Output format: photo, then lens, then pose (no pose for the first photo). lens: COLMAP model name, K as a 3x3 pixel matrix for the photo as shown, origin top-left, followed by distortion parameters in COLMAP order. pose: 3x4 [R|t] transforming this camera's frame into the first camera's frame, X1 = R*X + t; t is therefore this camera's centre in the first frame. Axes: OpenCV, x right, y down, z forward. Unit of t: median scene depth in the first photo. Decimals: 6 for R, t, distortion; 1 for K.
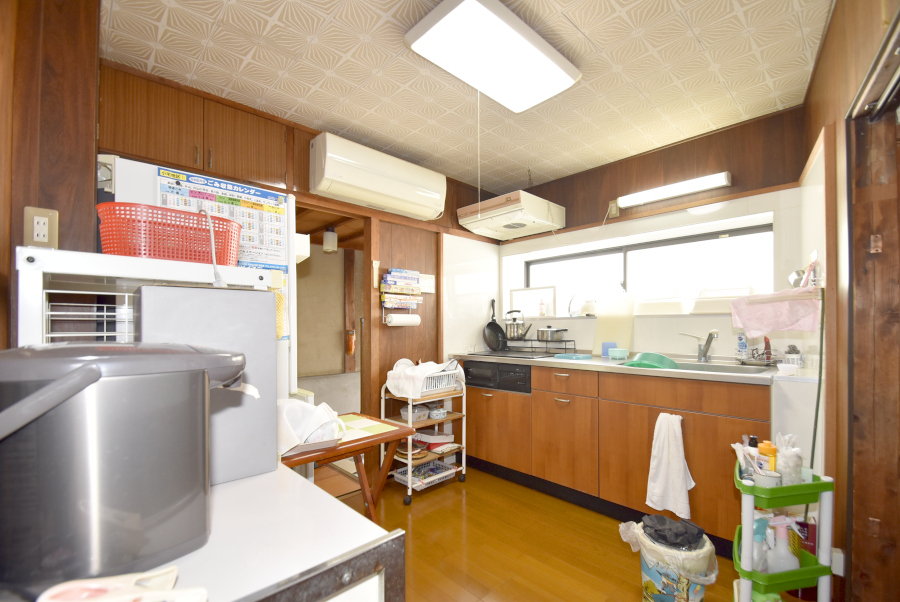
lens RADIAL K [[395.0, 0, 453.6], [0, 395.0, 326.9], [0, 0, 1]] dist [0.018829, -0.018304]
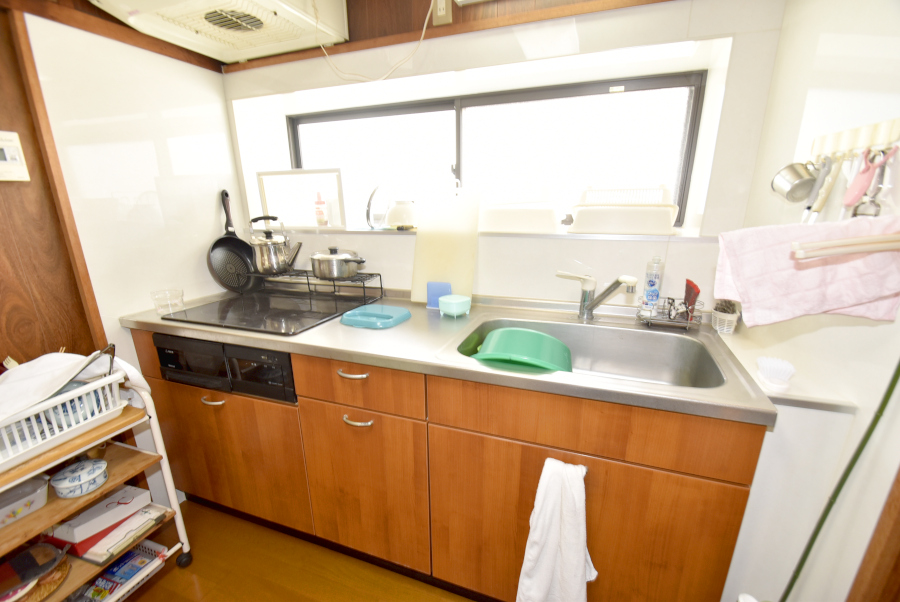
lens RADIAL K [[395.0, 0, 453.6], [0, 395.0, 326.9], [0, 0, 1]] dist [0.018829, -0.018304]
pose [[0.901787, -0.131807, 0.411592, 0.157027], [0.005183, 0.955588, 0.294659, -0.060088], [-0.432150, -0.263587, 0.862420, 0.446431]]
